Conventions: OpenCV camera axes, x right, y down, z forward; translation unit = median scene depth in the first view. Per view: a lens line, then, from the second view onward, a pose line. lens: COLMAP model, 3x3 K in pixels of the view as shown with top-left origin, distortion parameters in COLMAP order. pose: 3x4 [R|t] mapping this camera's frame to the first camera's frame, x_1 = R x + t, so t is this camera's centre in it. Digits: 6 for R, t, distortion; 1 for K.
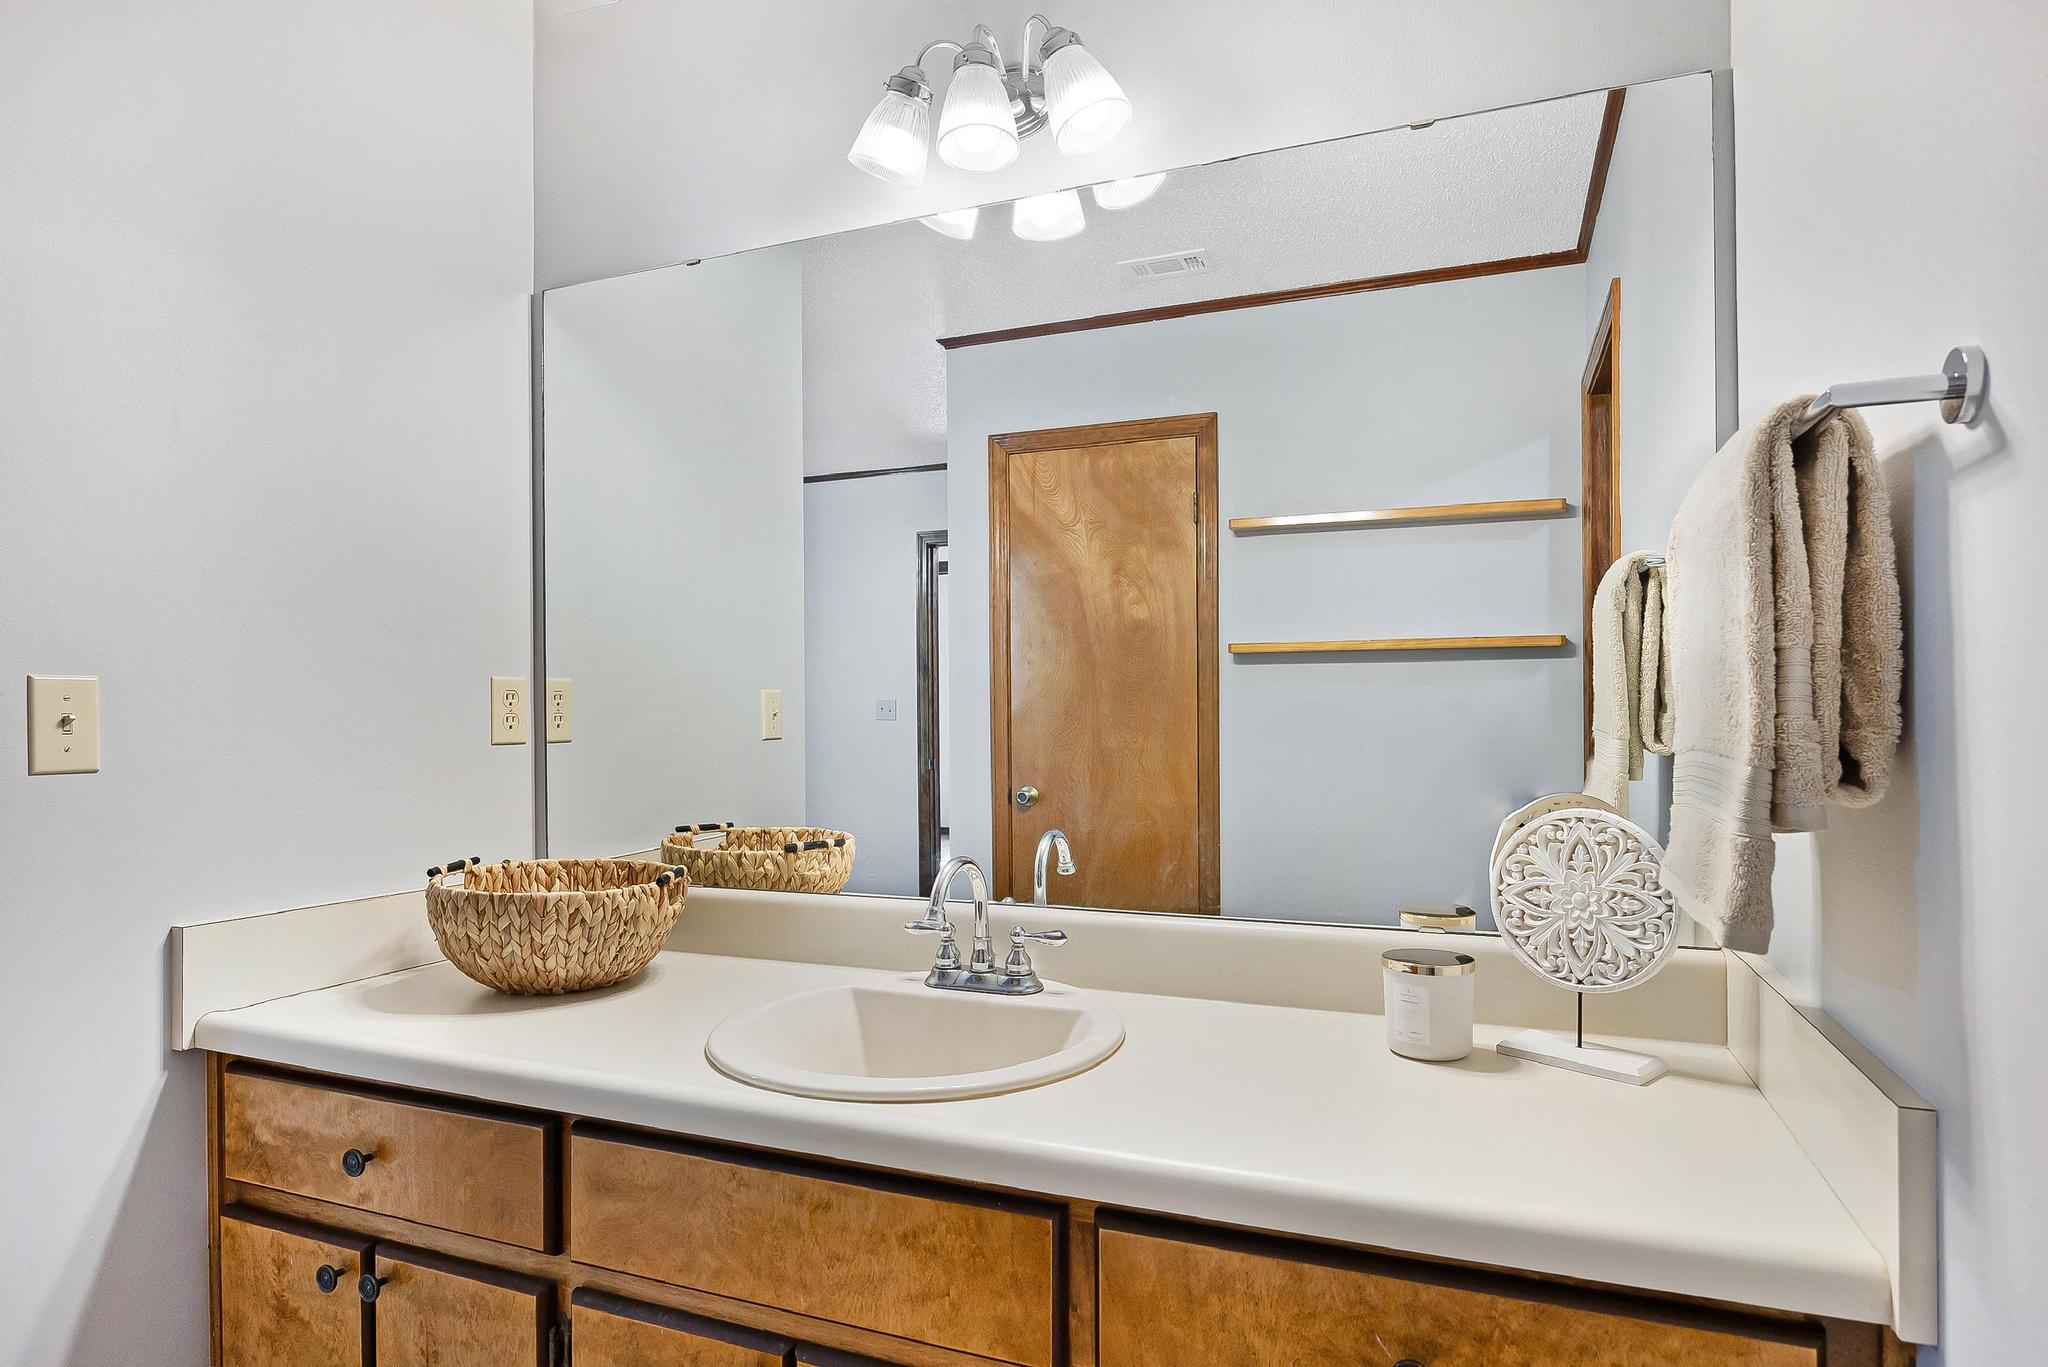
lens RADIAL K [[1065.7, 0, 1021.4], [0, 1065.7, 682.6], [0, 0, 1]] dist [-0.014887, 0.000434]
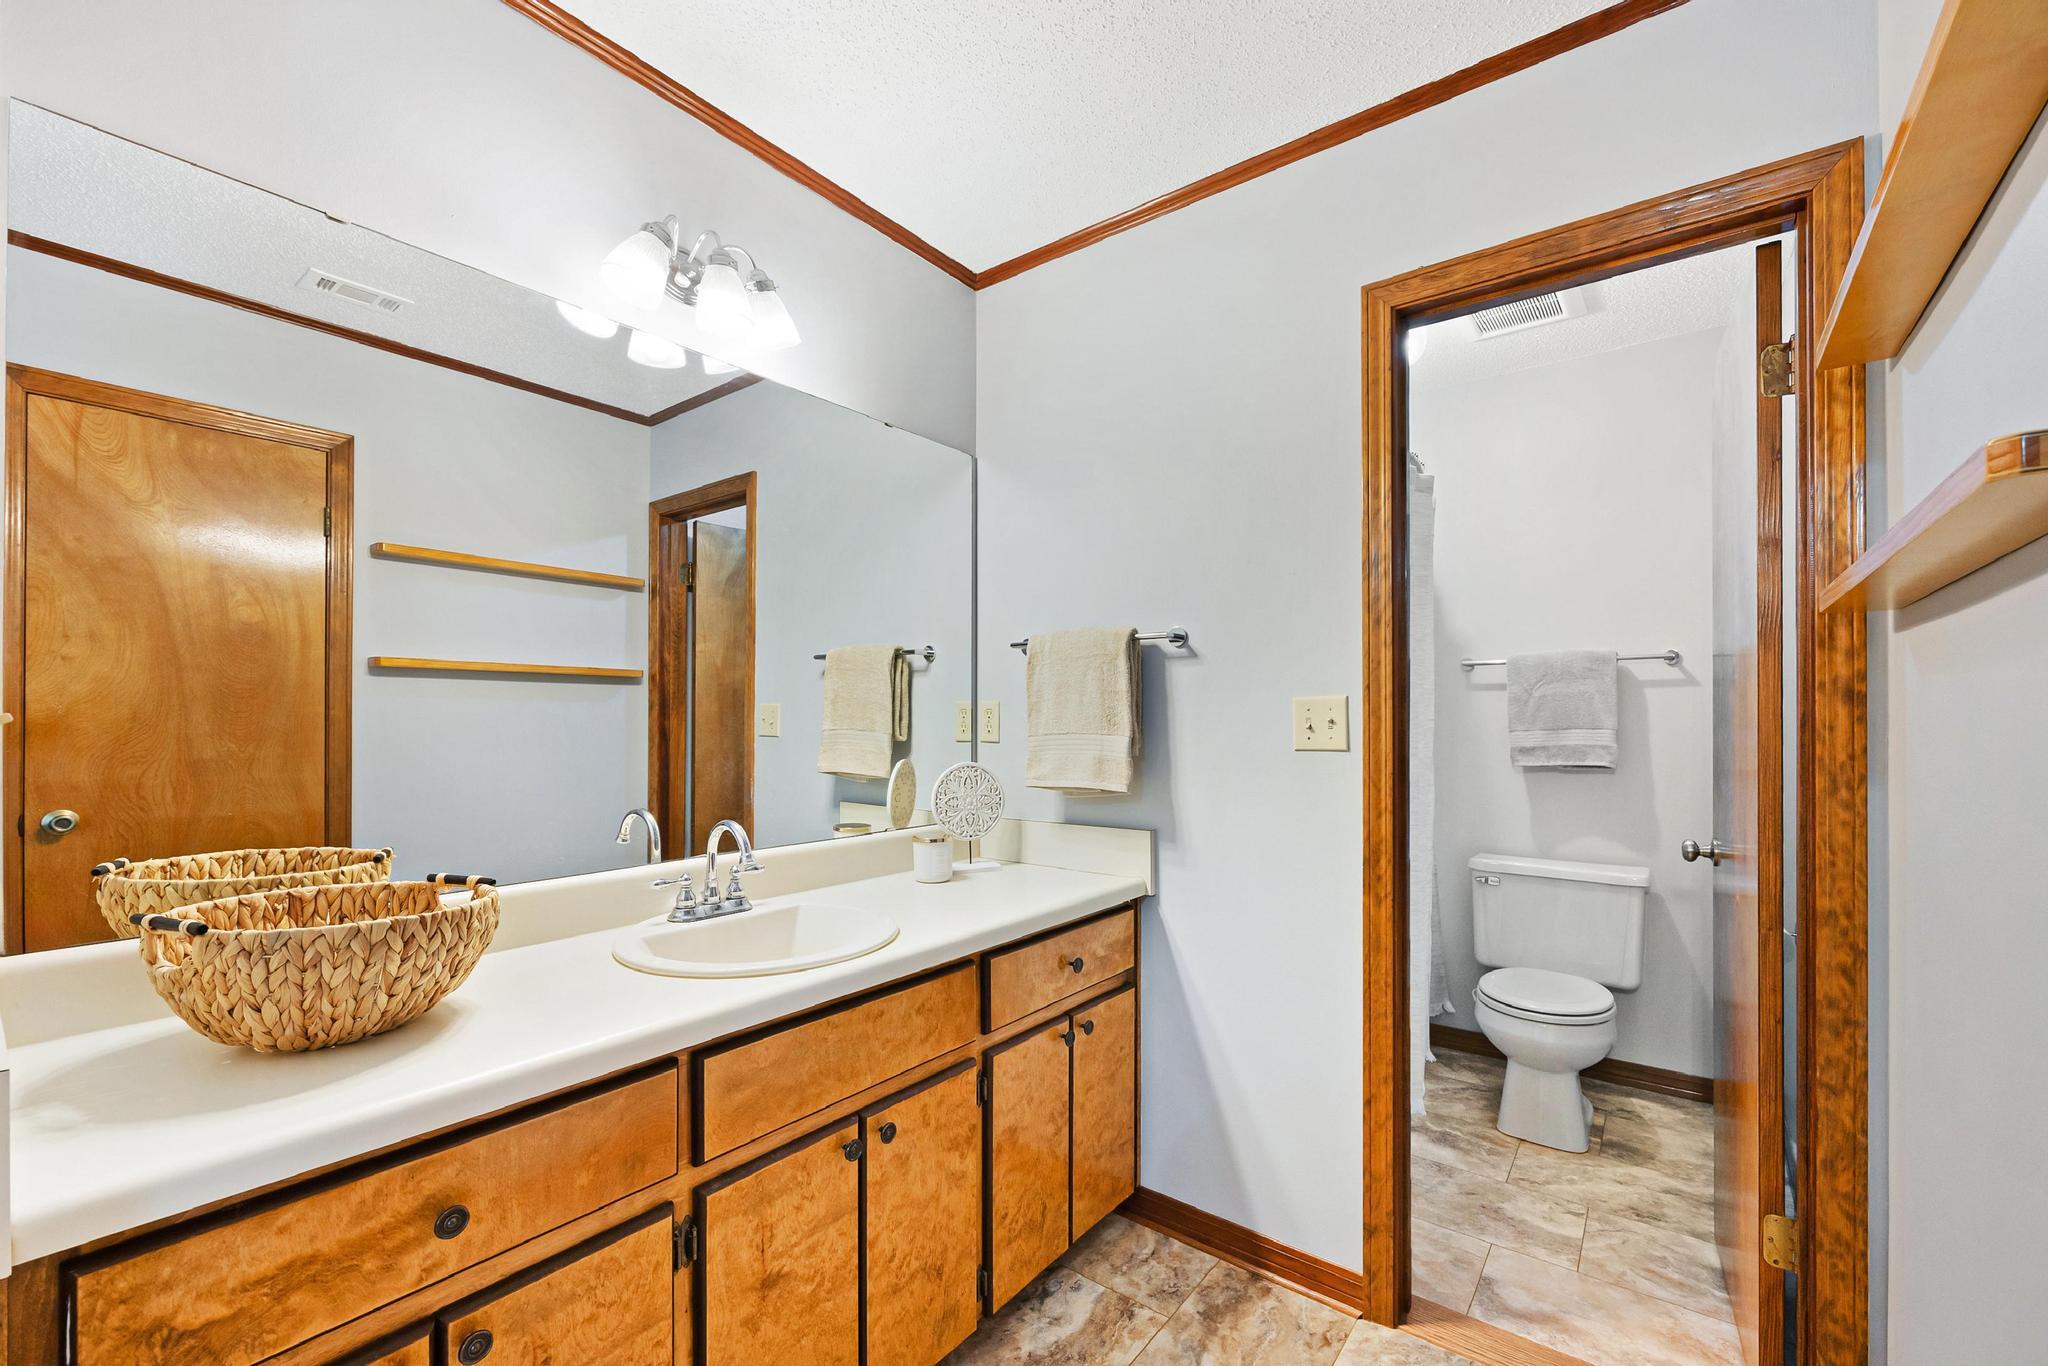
lens RADIAL K [[817.6, 0, 1032.5], [0, 817.6, 687.2], [0, 0, 1]] dist [-0.002130, -0.000343]
pose [[0.295362, 0.044859, 0.954332, -1.081849], [-0.029035, 0.998857, -0.037966, 0.016687], [-0.954944, -0.016496, 0.296327, 0.316487]]
